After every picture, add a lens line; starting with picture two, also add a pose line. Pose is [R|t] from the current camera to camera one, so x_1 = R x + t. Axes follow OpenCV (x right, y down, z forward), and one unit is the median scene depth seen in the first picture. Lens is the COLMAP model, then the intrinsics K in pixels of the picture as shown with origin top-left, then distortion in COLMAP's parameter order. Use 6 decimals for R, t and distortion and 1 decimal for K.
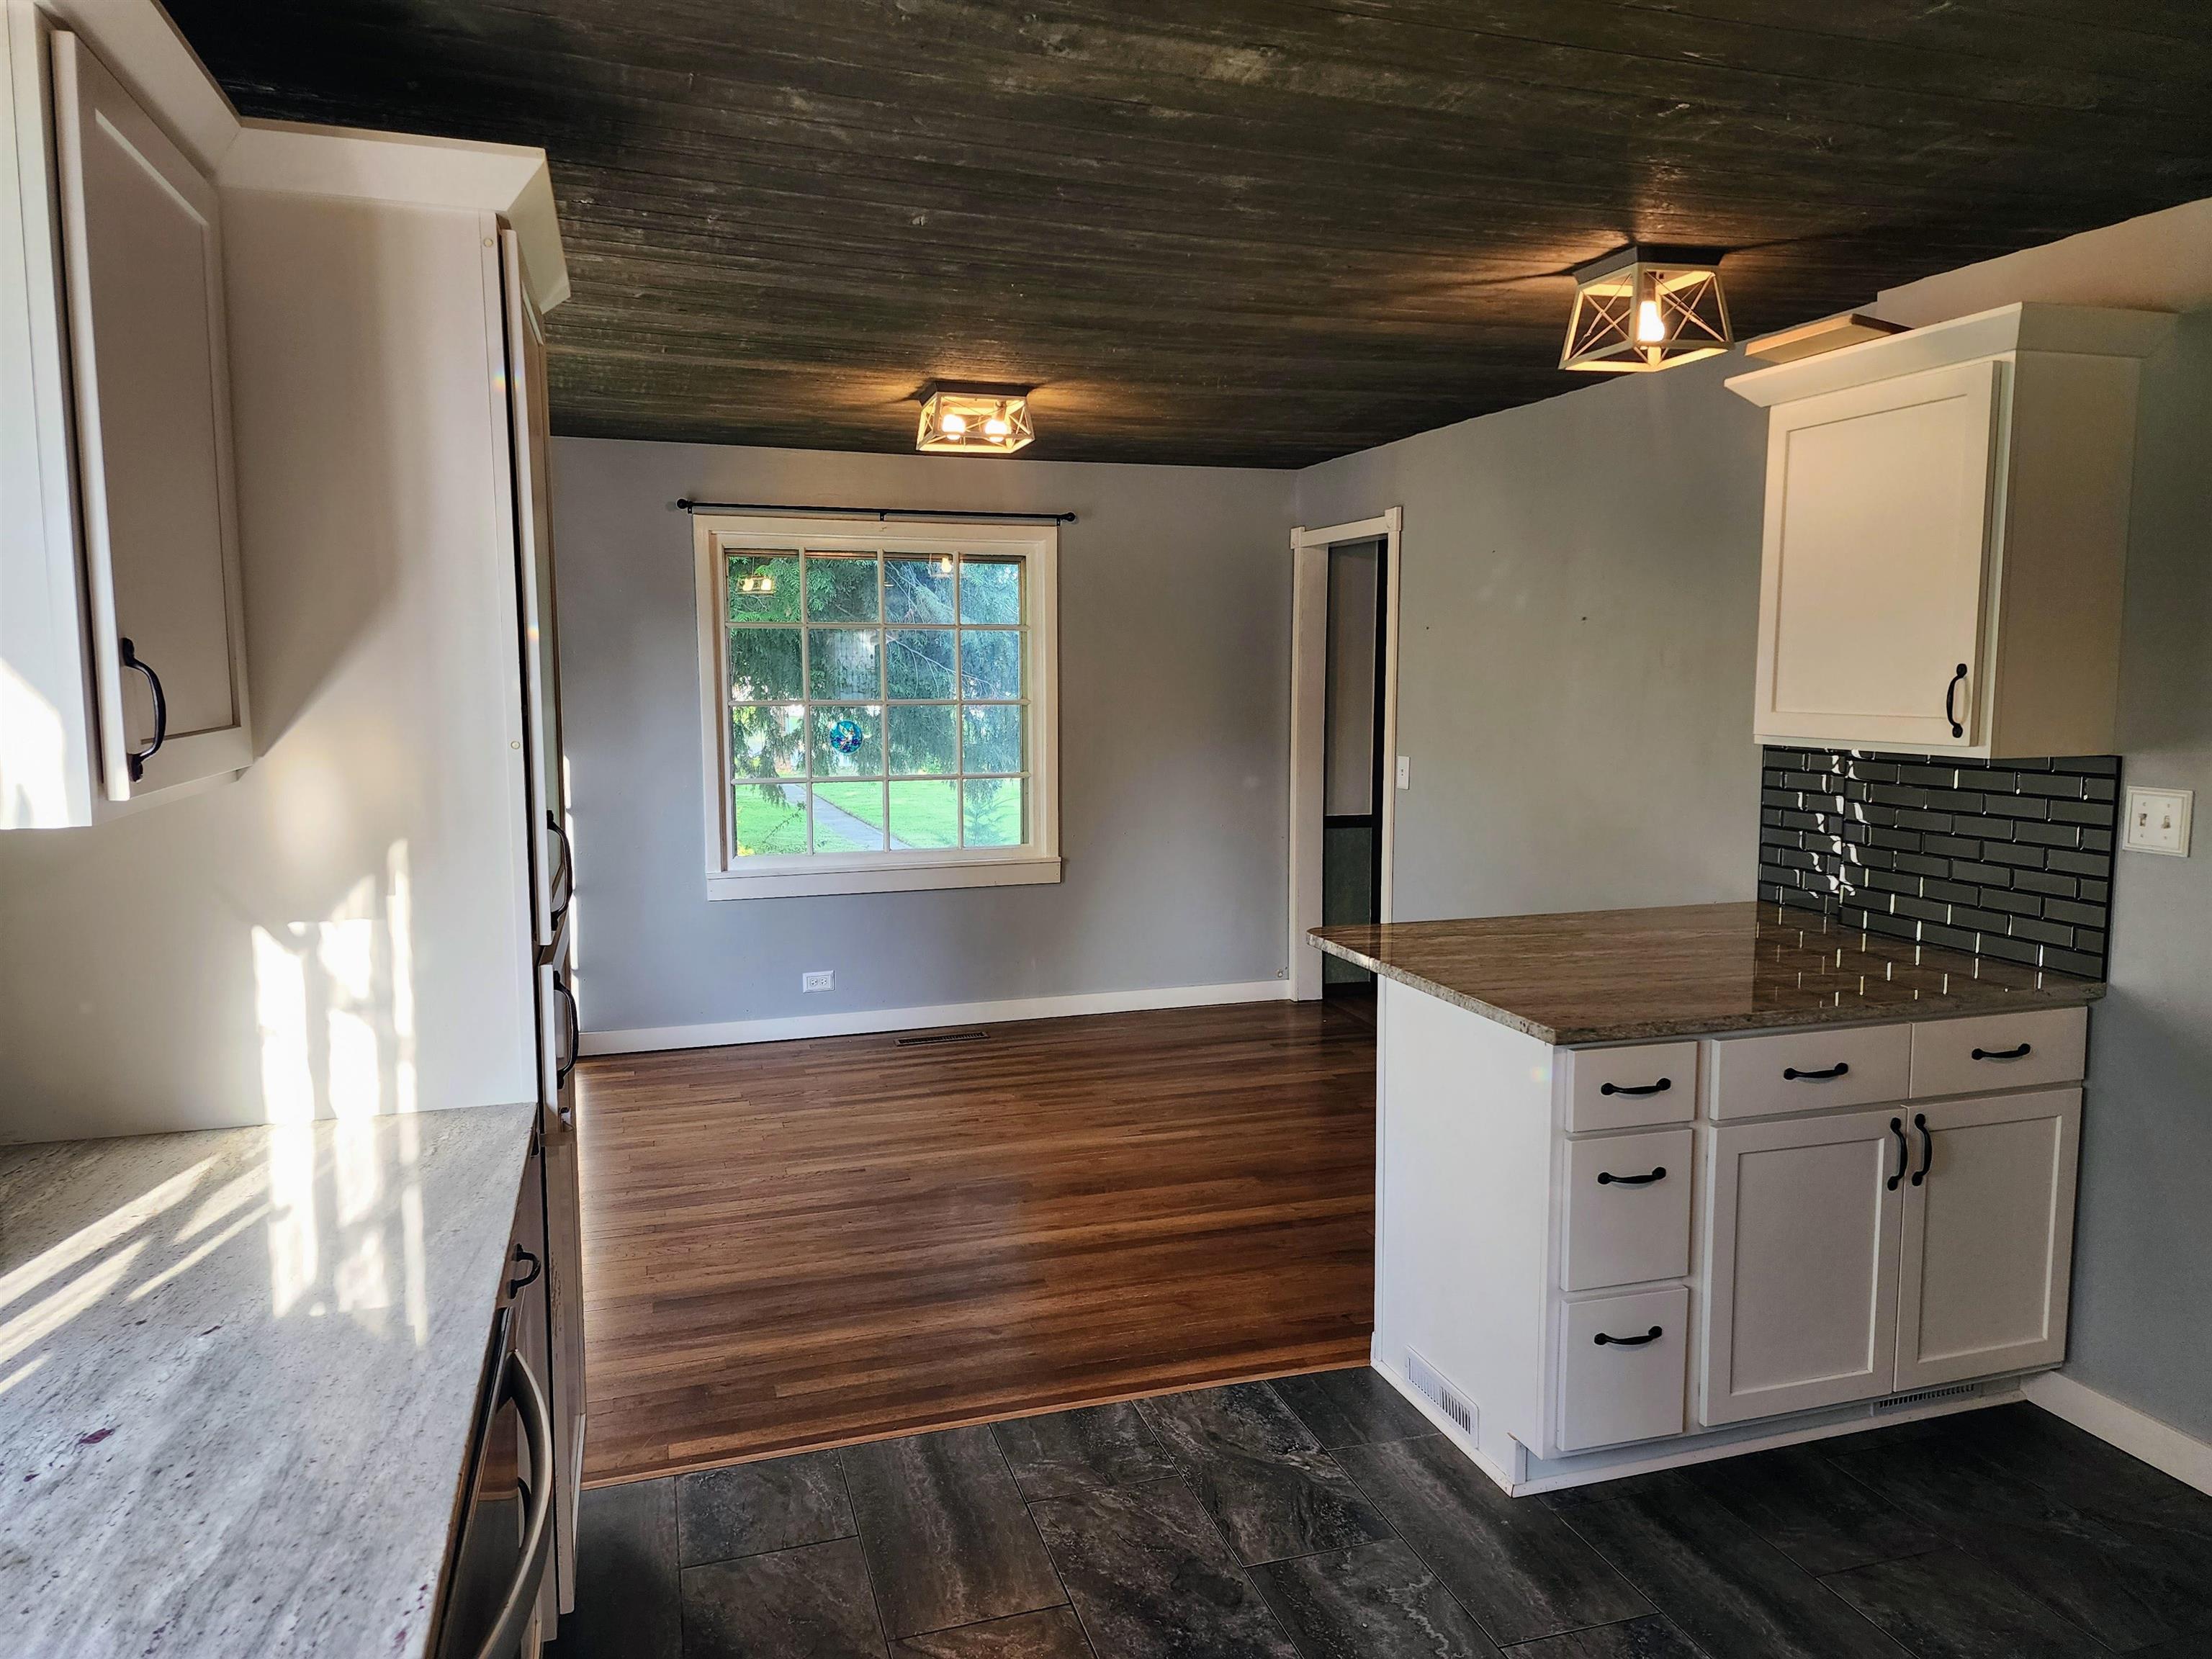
lens RADIAL K [[1520.9, 0, 1116.2], [0, 1520.9, 842.5], [0, 0, 1]] dist [0.095097, -0.081806]
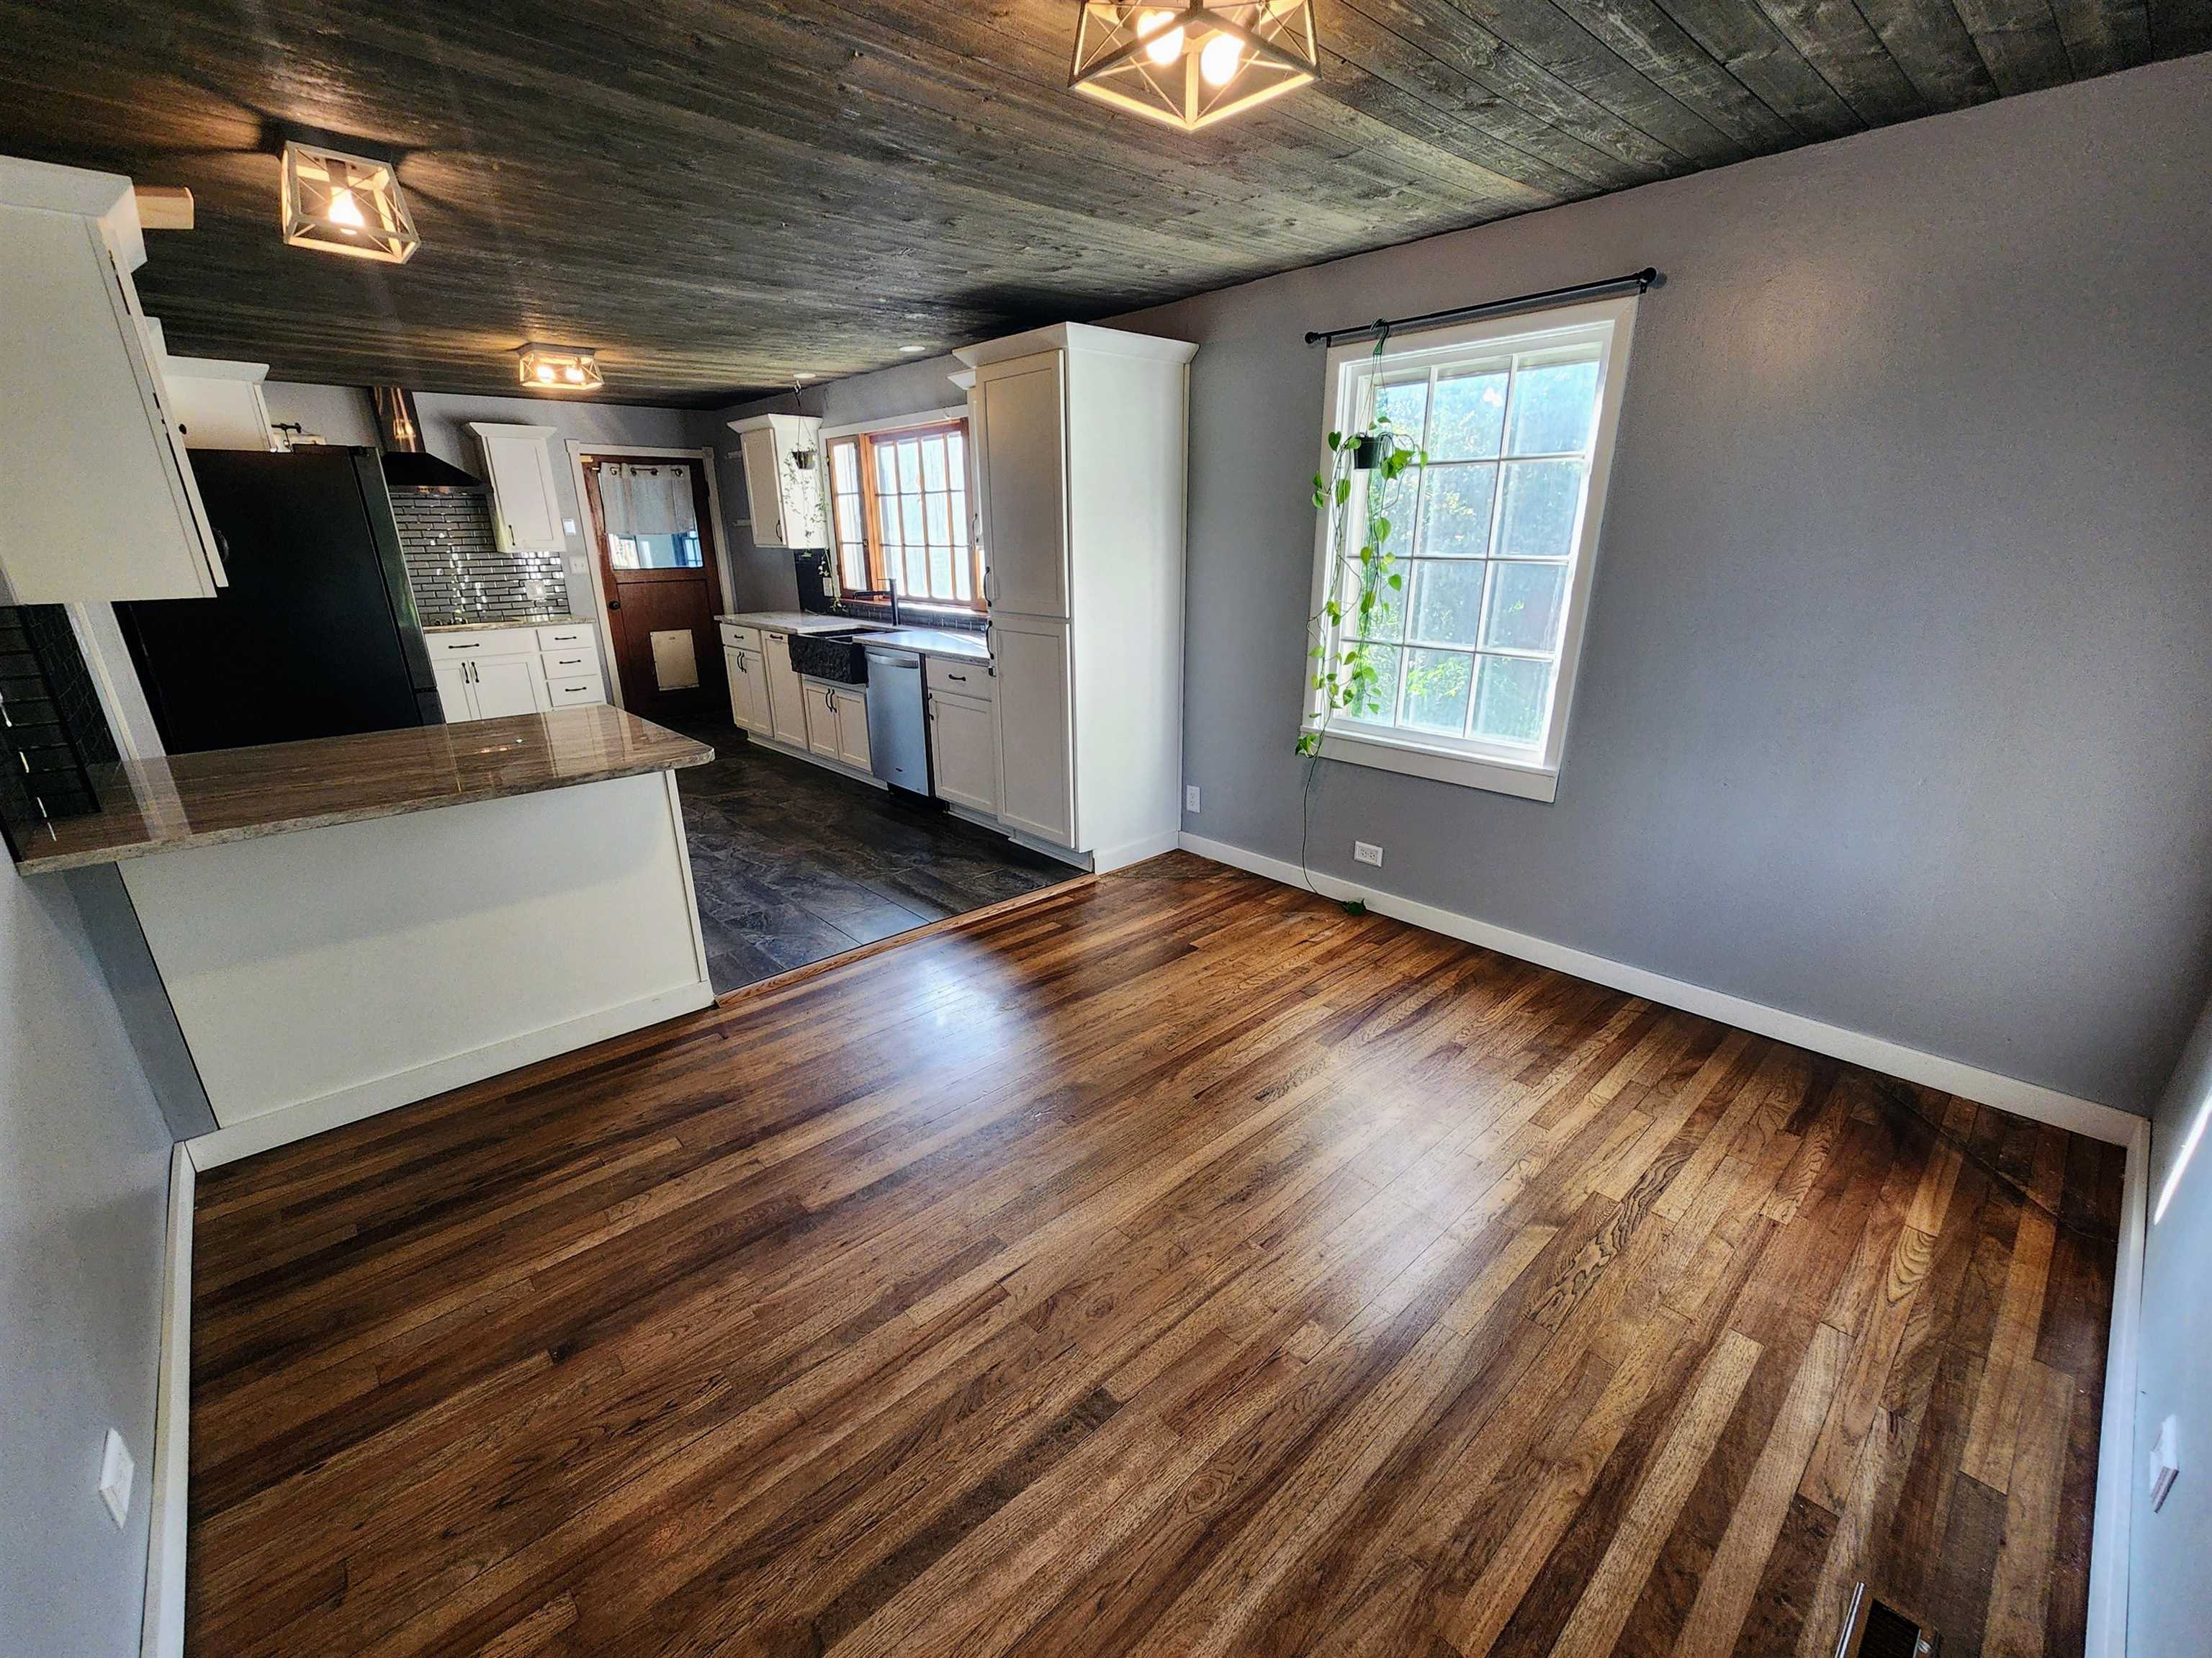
lens RADIAL K [[898.2, 0, 1097.0], [0, 898.2, 831.3], [0, 0, 1]] dist [-0.000370, 0.000062]
pose [[-0.908136, 0.139262, -0.394835, 0.155238], [-0.042408, 0.907612, 0.417662, -0.210895], [0.416521, 0.396039, -0.818330, 1.914650]]
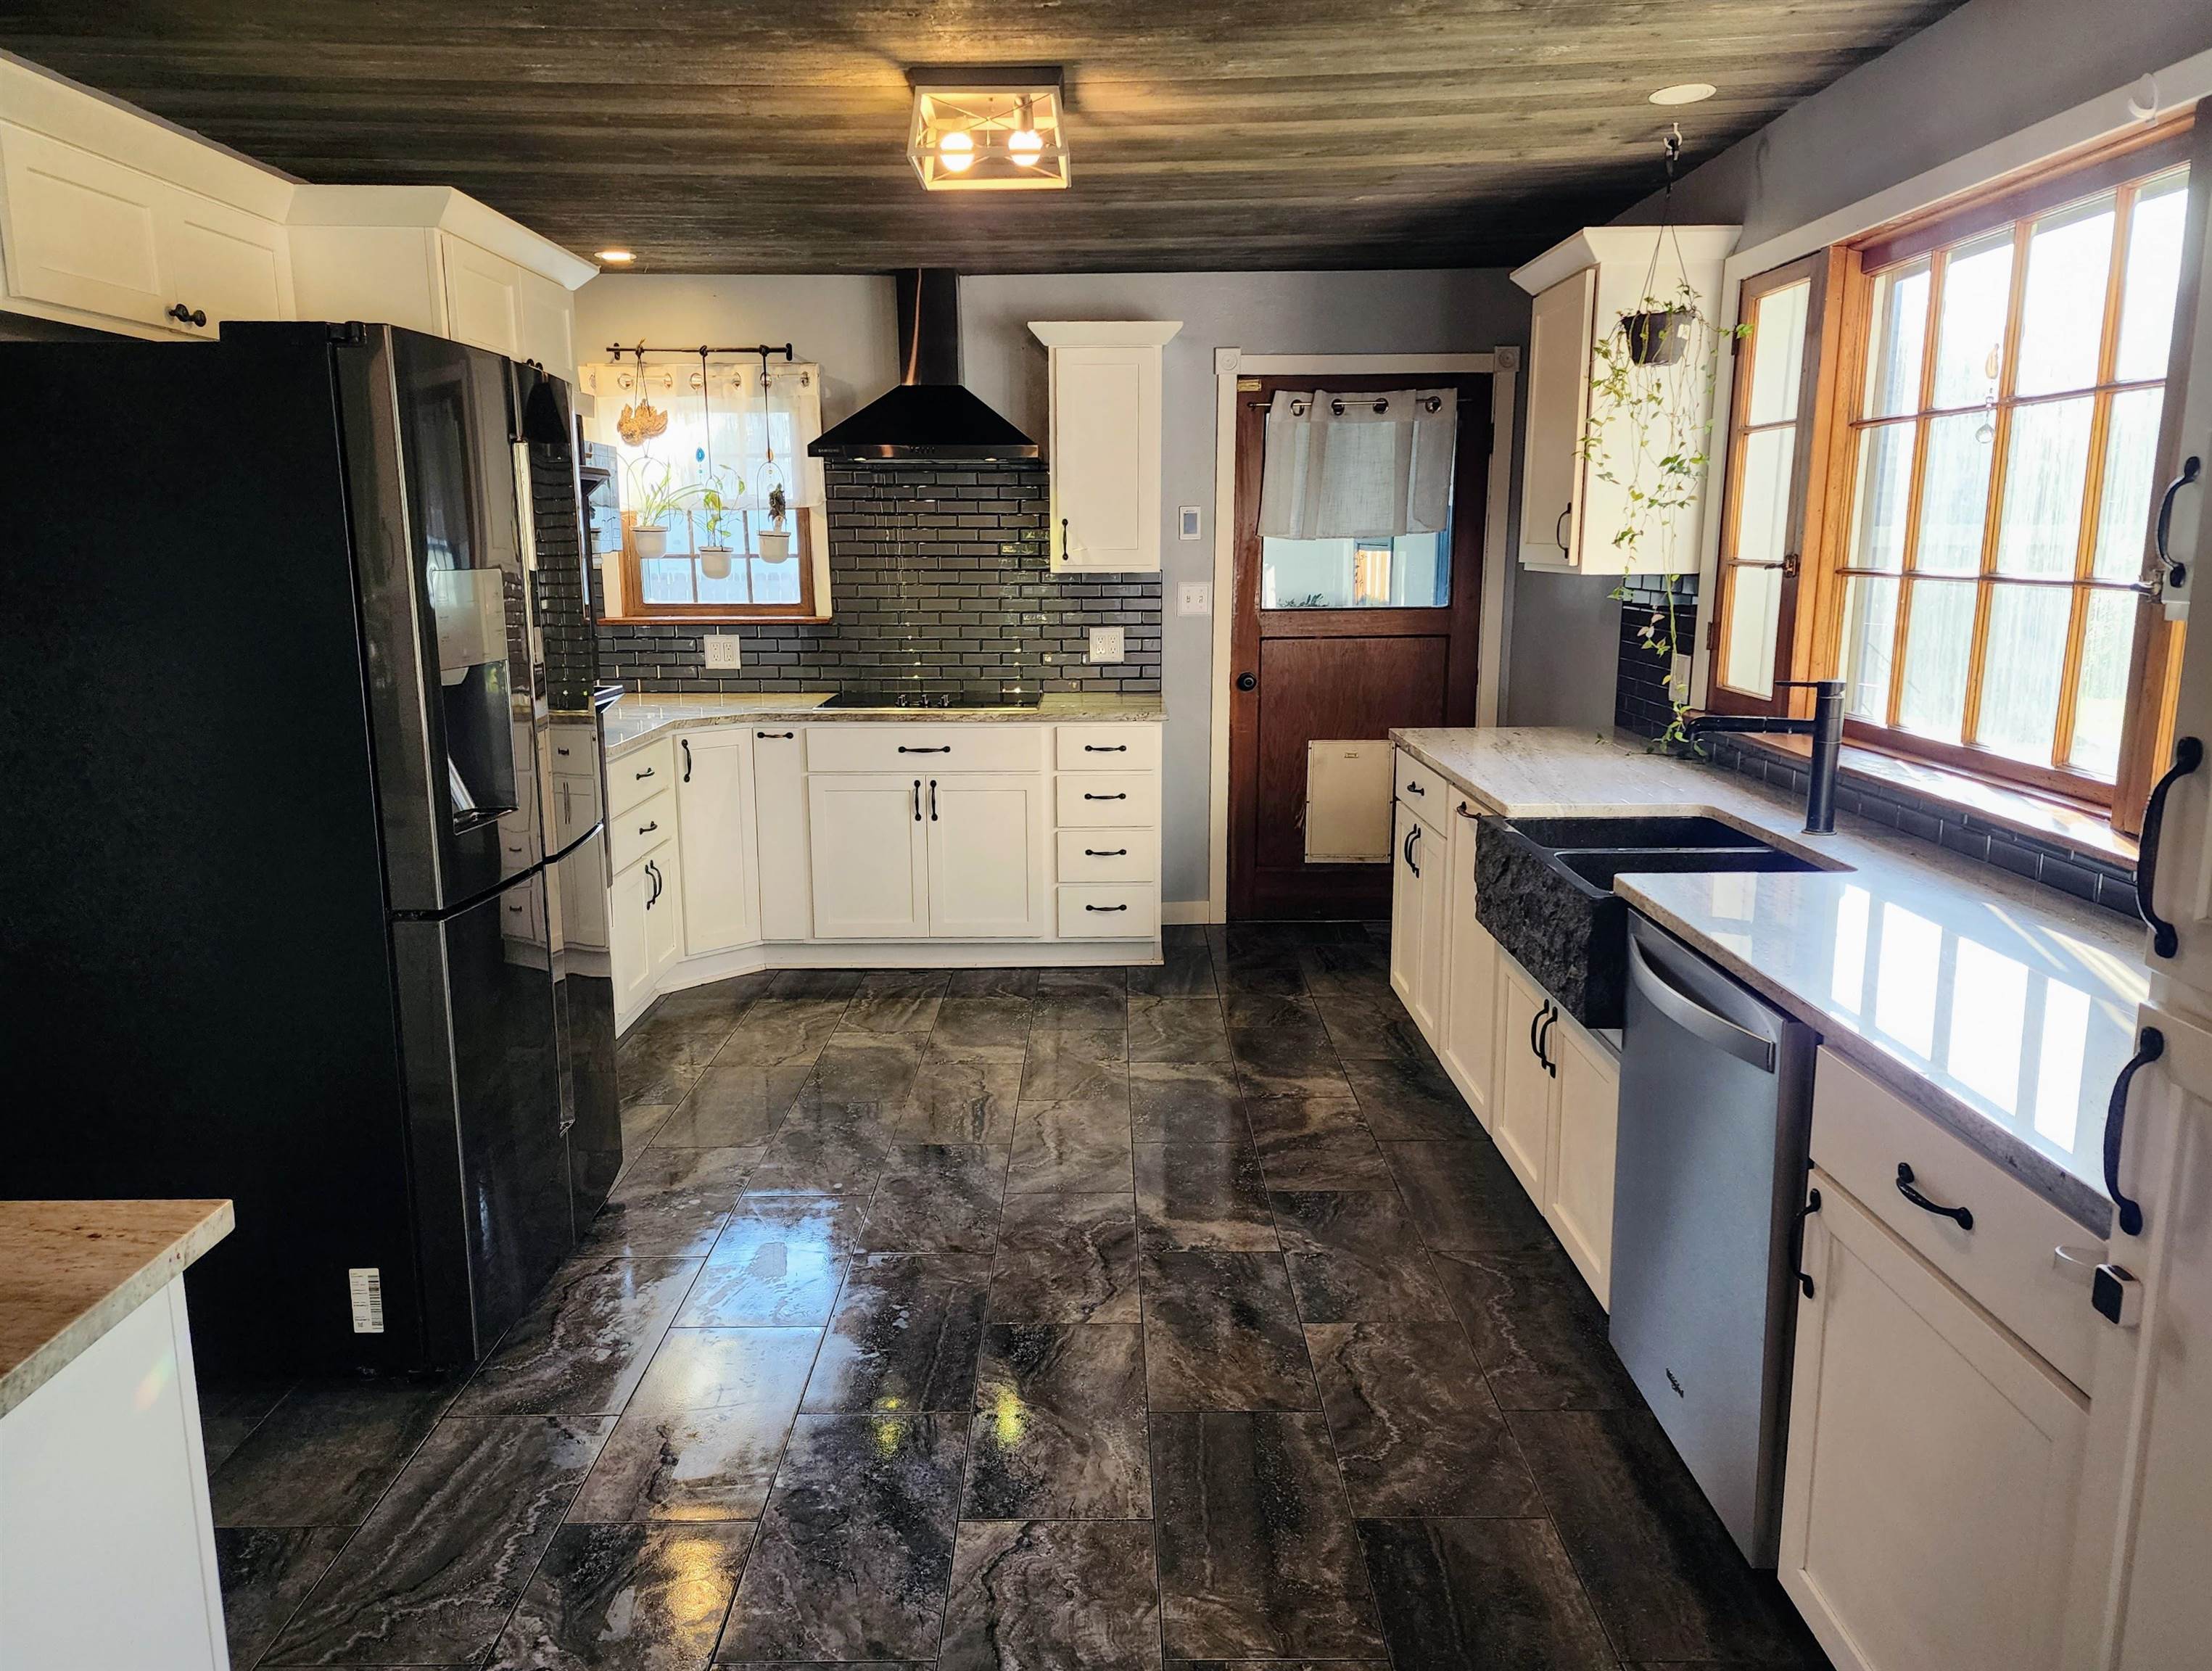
lens RADIAL K [[1520.9, 0, 1116.2], [0, 1520.9, 848.5], [0, 0, 1]] dist [0.095097, -0.081806]
pose [[-0.953815, -0.059377, 0.294468, -0.118591], [0.036320, 0.950283, 0.309261, -0.114626], [-0.298191, 0.305673, -0.904238, 1.100278]]
